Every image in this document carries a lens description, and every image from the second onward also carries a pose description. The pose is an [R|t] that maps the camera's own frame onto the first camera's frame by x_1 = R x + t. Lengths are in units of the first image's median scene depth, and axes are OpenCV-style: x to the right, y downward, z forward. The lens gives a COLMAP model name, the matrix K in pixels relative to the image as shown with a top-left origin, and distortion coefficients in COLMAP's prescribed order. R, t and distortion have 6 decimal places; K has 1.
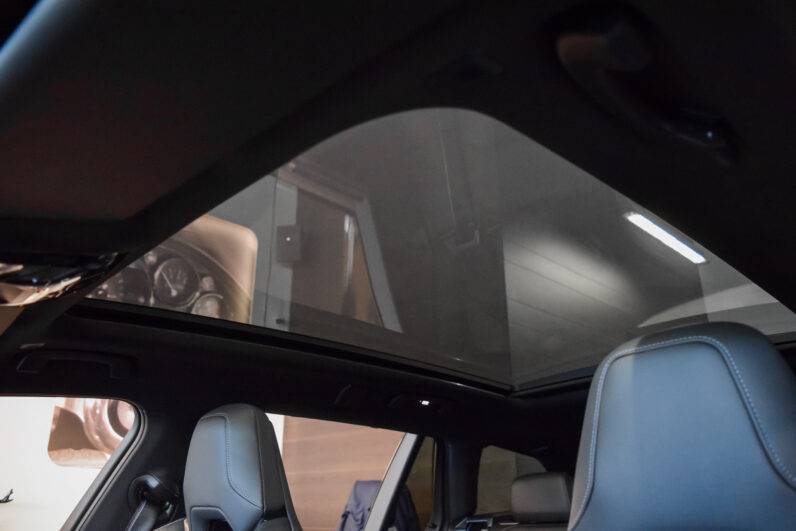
lens RADIAL K [[624.7, 0, 398.0], [0, 624.7, 265.5], [0, 0, 1]] dist [-0.110970, 0.045926]
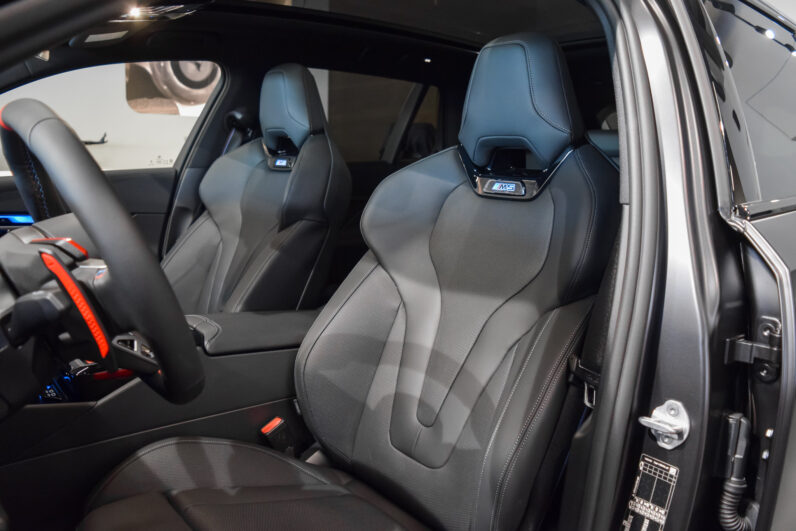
lens RADIAL K [[624.7, 0, 398.0], [0, 624.7, 265.5], [0, 0, 1]] dist [-0.110970, 0.045926]
pose [[0.997052, 0.036750, -0.067351, 0.110962], [0.004166, 0.850599, 0.525798, -0.131482], [0.076612, -0.524529, 0.847939, -0.466430]]
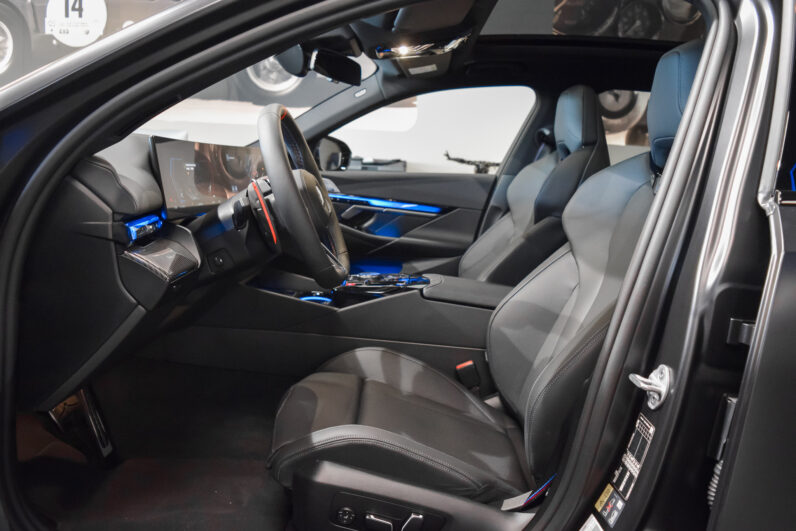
lens RADIAL K [[624.7, 0, 398.0], [0, 624.7, 265.5], [0, 0, 1]] dist [-0.110970, 0.045926]
pose [[0.708886, 0.150172, -0.689151, 0.580720], [0.203876, 0.891736, 0.404032, -0.111531], [0.675215, -0.426914, 0.601523, -0.538380]]
